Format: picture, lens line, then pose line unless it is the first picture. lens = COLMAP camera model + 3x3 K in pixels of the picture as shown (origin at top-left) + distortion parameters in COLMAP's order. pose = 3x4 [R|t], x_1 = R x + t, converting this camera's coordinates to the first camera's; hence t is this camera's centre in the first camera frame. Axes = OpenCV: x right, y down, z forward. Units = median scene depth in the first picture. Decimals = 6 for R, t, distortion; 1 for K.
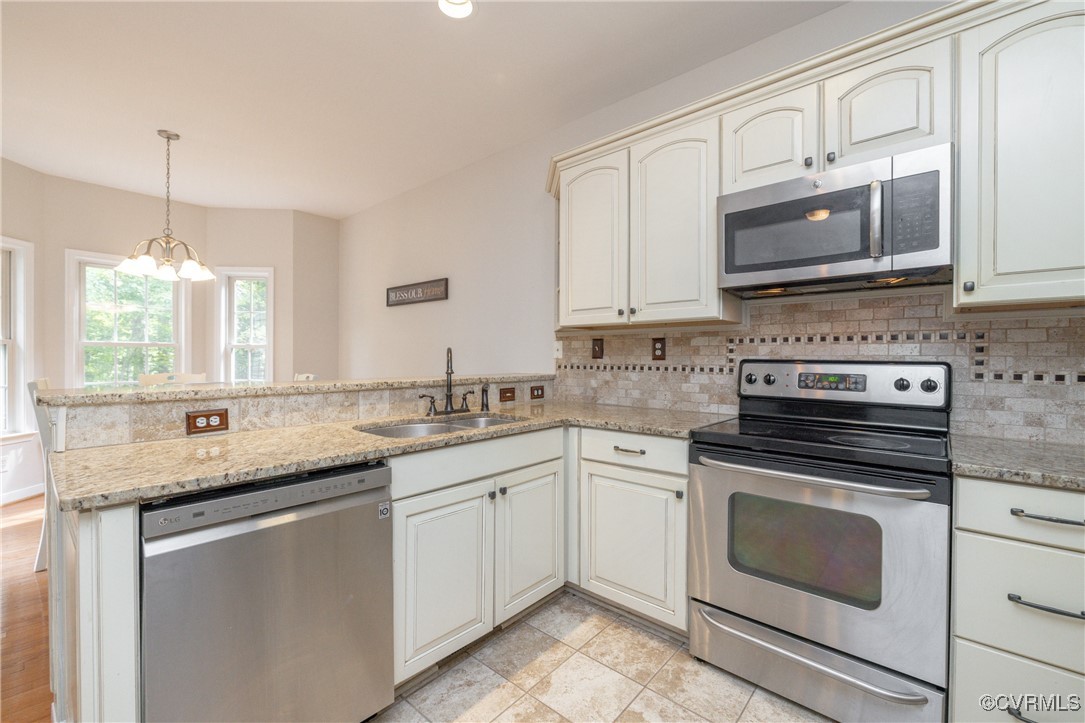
lens RADIAL K [[454.7, 0, 542.5], [0, 454.7, 361.5], [0, 0, 1]] dist [0.000956, 0.000016]
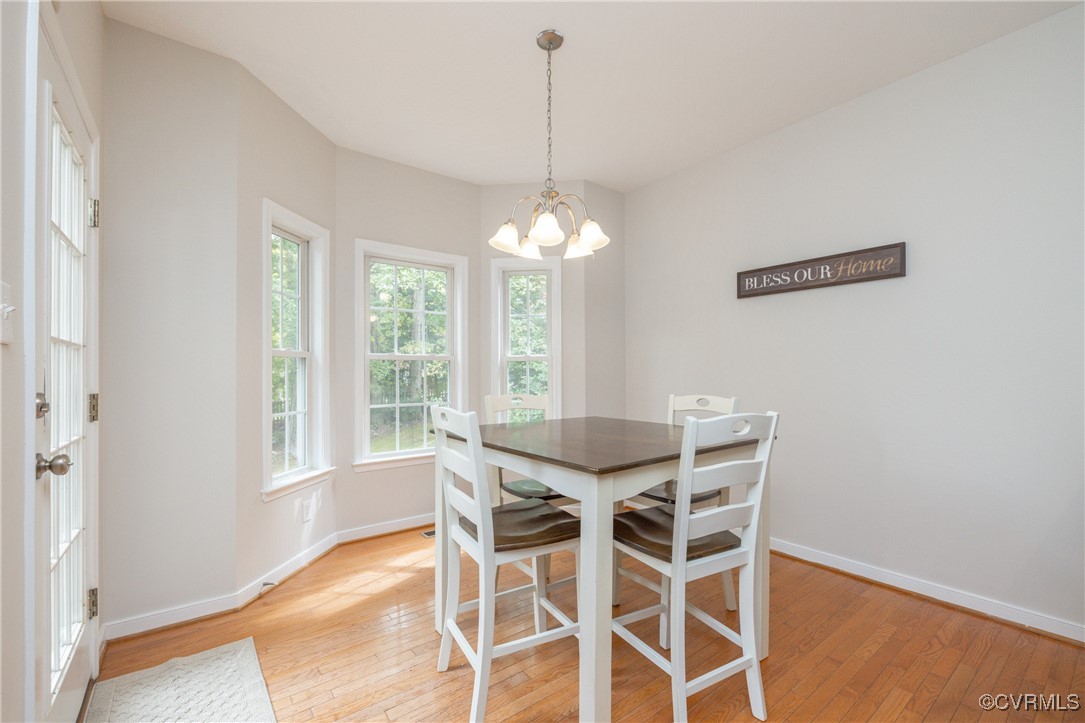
lens RADIAL K [[458.9, 0, 542.5], [0, 458.9, 369.1], [0, 0, 1]] dist [0.000933, -0.000214]
pose [[0.981023, -0.010052, -0.193630, -0.579907], [0.007107, 0.999848, -0.015896, -0.000822], [0.193761, 0.014218, 0.980946, 0.277077]]
